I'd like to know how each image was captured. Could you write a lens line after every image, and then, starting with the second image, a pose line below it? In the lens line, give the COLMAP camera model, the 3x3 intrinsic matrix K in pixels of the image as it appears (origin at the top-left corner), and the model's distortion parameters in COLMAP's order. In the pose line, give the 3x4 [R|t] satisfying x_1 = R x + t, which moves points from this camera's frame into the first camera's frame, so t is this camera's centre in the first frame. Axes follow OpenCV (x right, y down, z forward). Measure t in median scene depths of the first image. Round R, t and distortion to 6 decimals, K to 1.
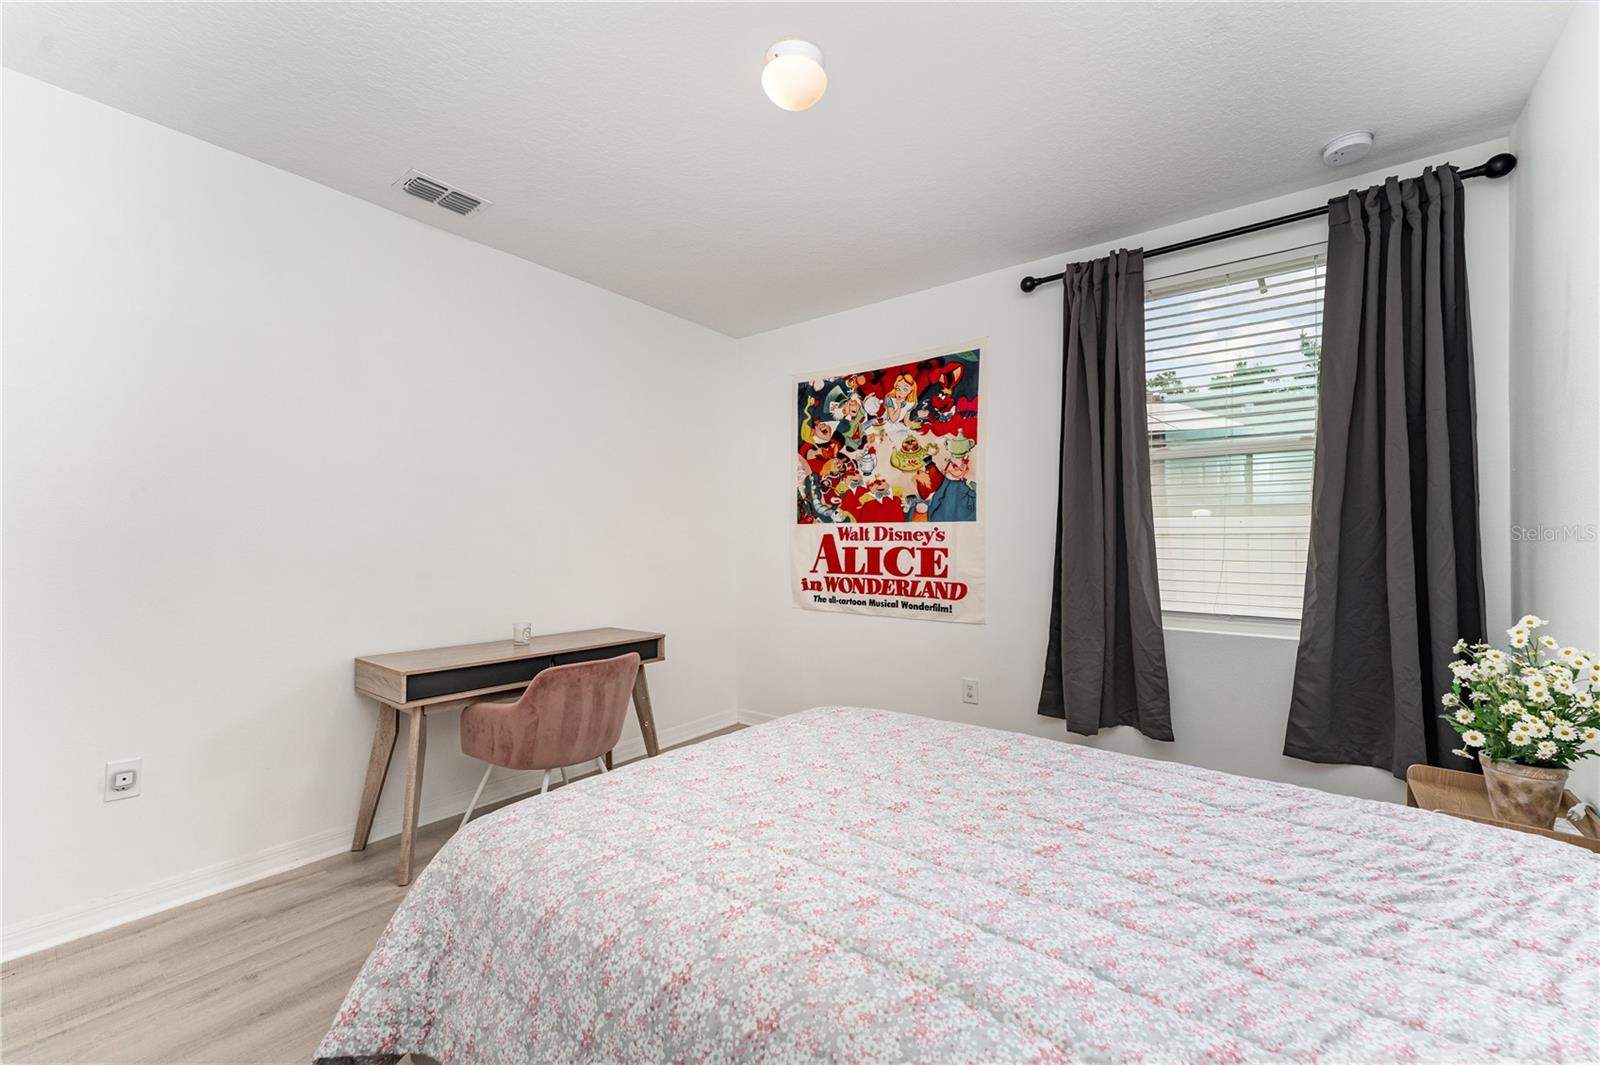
lens RADIAL K [[638.2, 0, 800.2], [0, 638.2, 529.5], [0, 0, 1]] dist [0.002532, -0.000114]
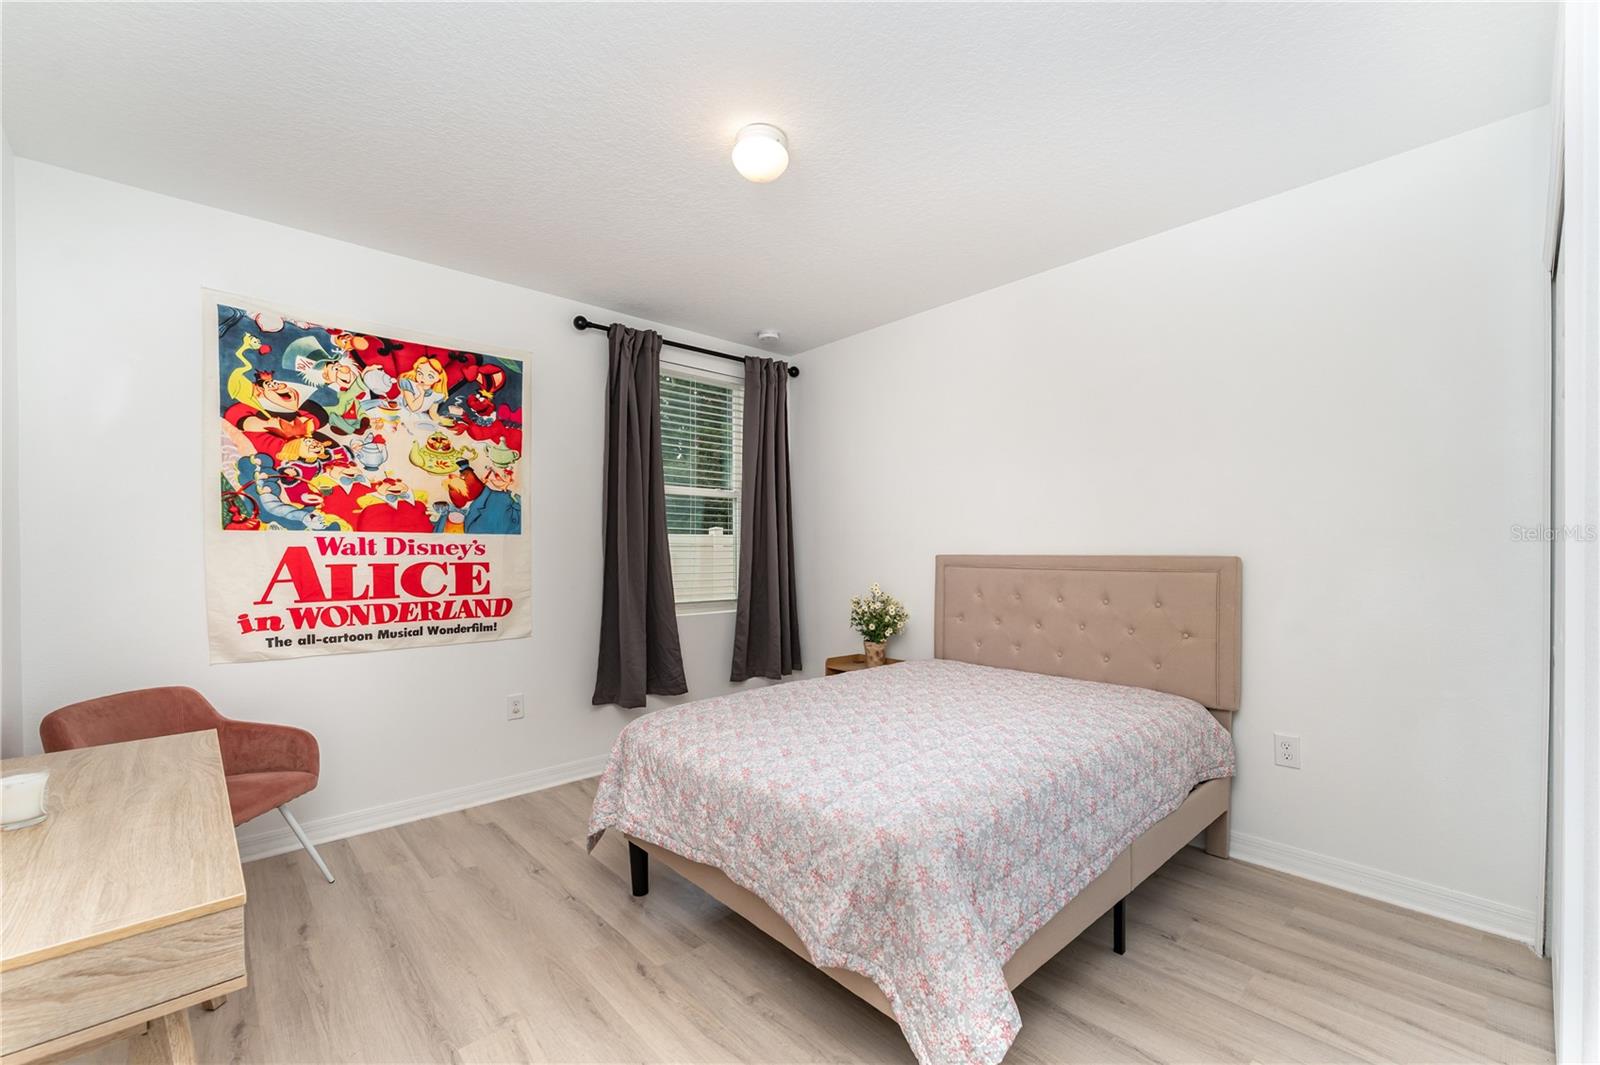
lens RADIAL K [[638.2, 0, 787.5], [0, 638.2, 562.0], [0, 0, 1]] dist [0.002532, -0.000114]
pose [[0.196530, -0.011566, 0.980430, -0.563630], [-0.003436, 0.999916, 0.012485, 0.014484], [-0.980492, -0.005823, 0.196474, 0.362567]]
